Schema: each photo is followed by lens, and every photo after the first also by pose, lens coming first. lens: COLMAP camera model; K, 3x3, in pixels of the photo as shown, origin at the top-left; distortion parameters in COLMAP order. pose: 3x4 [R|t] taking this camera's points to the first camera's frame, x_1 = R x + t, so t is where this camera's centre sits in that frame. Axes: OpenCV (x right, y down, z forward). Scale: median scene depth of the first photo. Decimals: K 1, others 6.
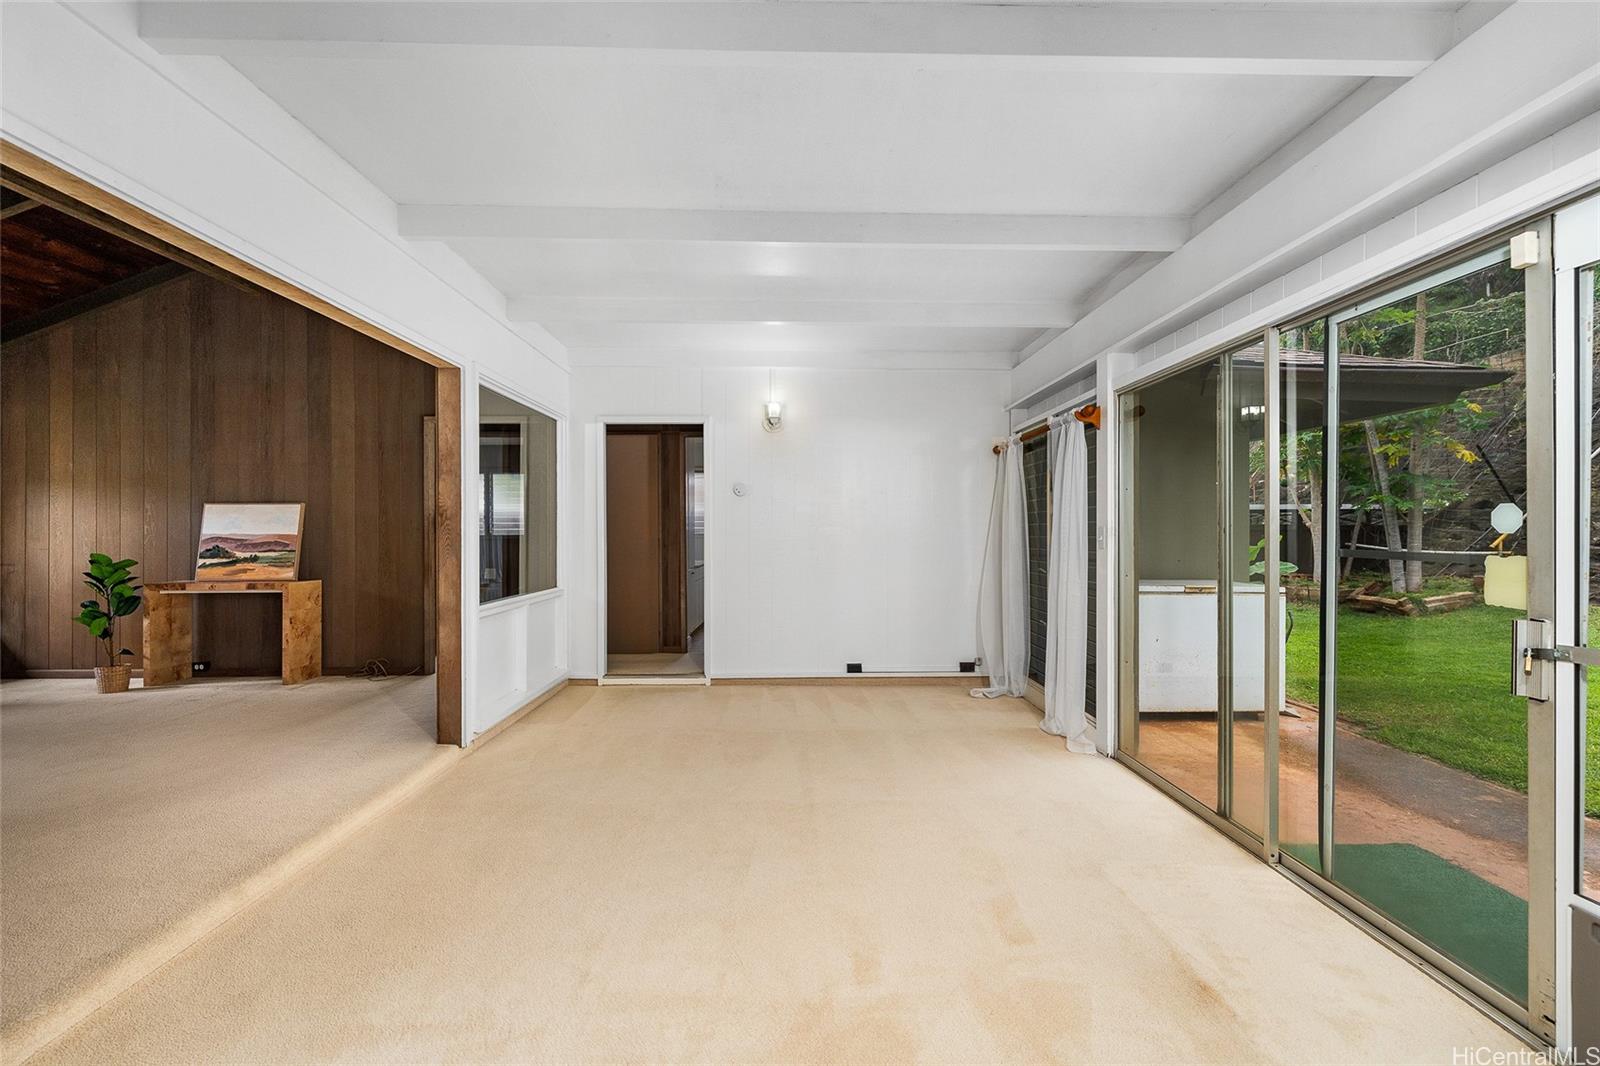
lens RADIAL K [[692.3, 0, 802.0], [0, 692.3, 533.2], [0, 0, 1]] dist [0.002808, 0.000341]
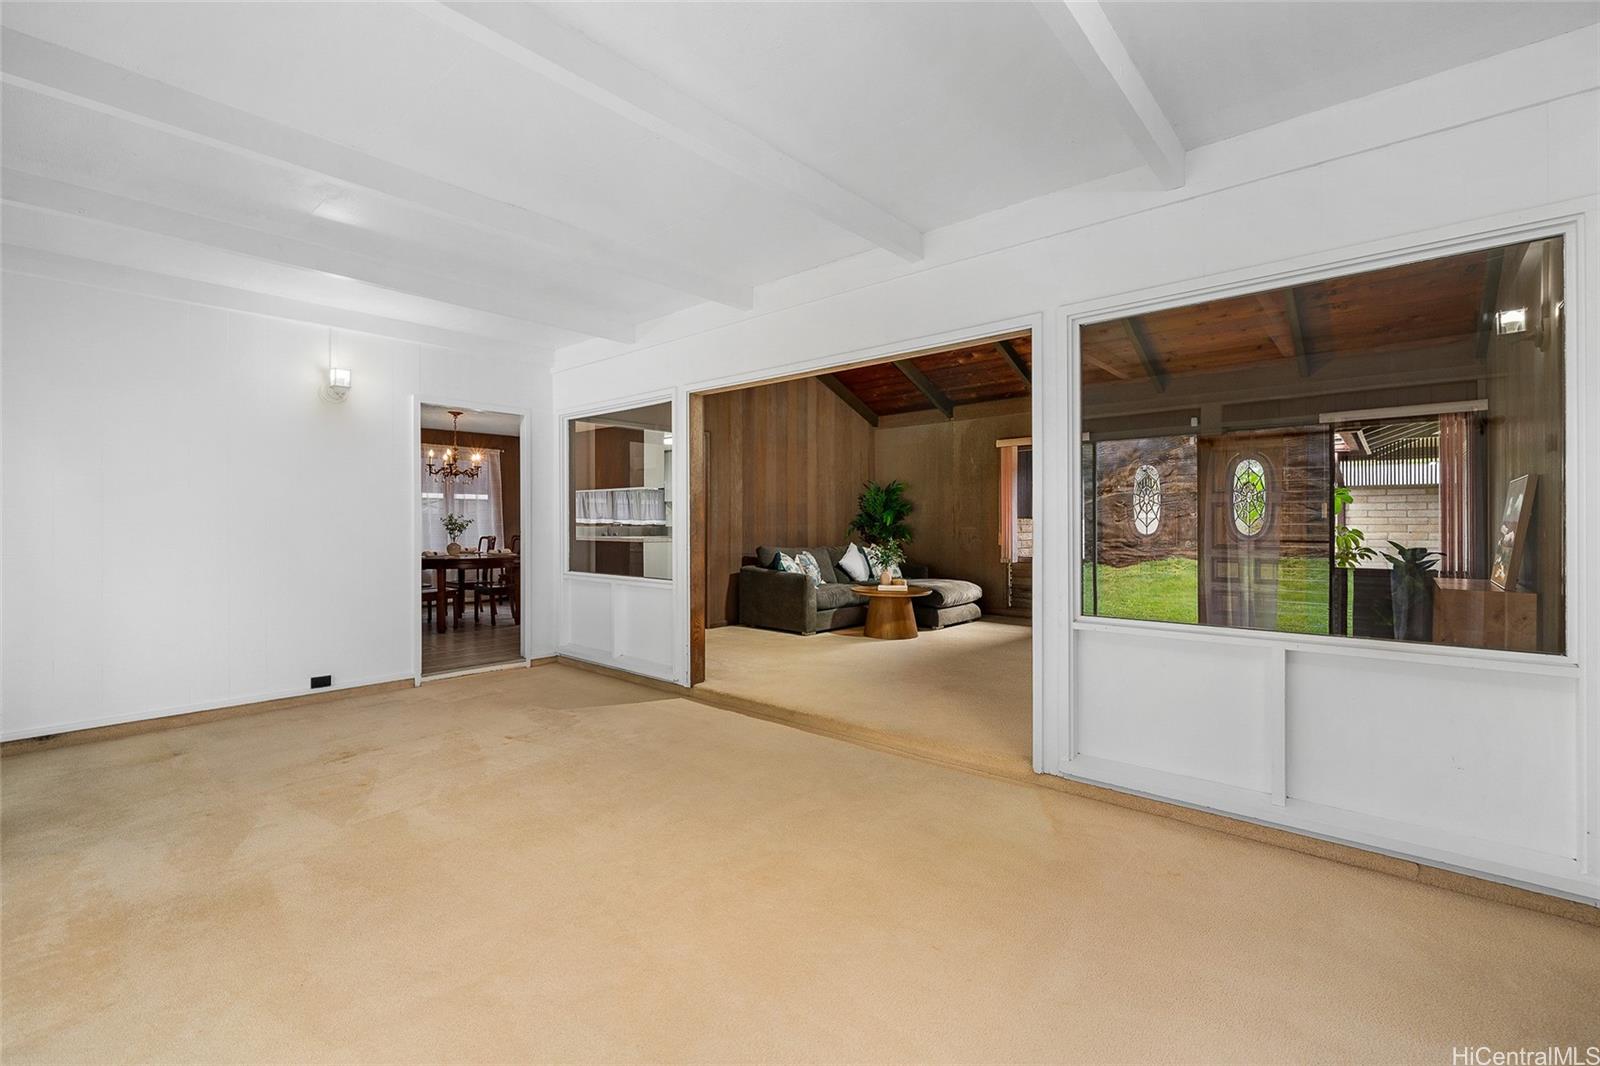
lens RADIAL K [[692.3, 0, 812.0], [0, 692.3, 521.8], [0, 0, 1]] dist [0.002808, 0.000341]
pose [[0.668260, -0.004240, 0.743916, -0.286074], [0.002573, 0.999991, 0.003389, -0.001575], [-0.743924, -0.000351, 0.668265, -0.010031]]
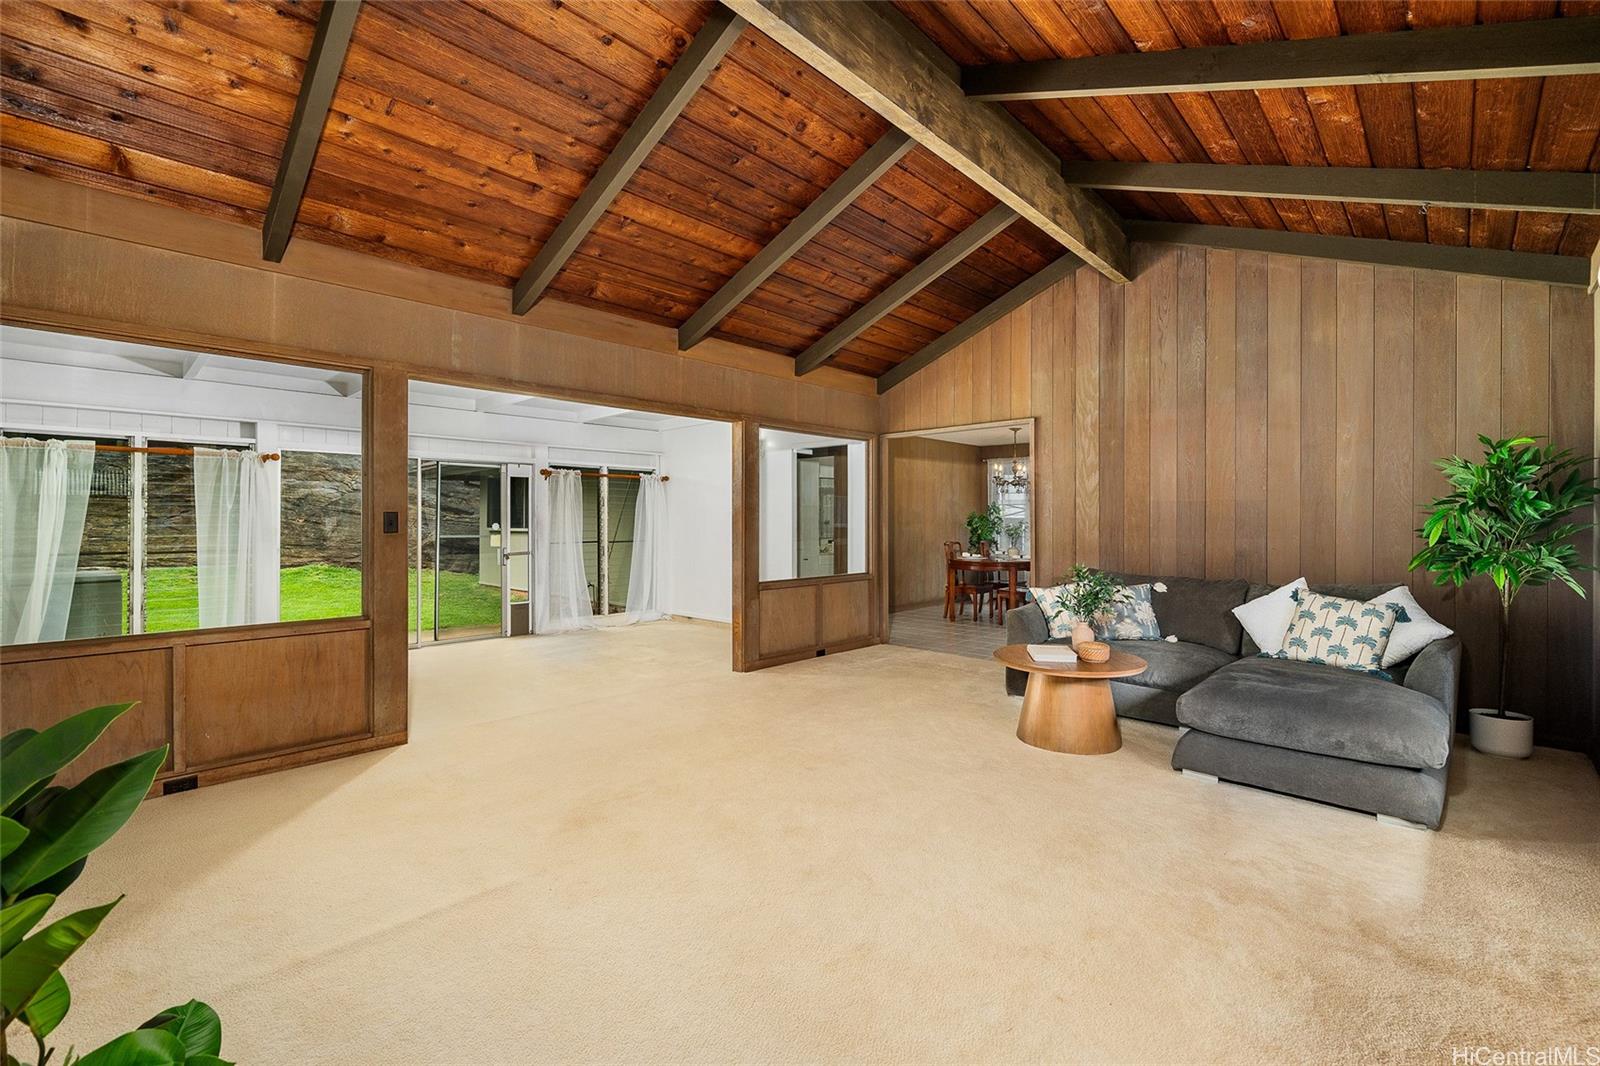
lens RADIAL K [[692.3, 0, 801.3], [0, 692.3, 523.9], [0, 0, 1]] dist [0.002808, 0.000341]
pose [[0.711368, 0.000187, -0.702820, 3.031604], [0.002212, 0.999994, 0.002505, -0.026401], [0.702817, -0.003337, 0.711363, 0.094008]]
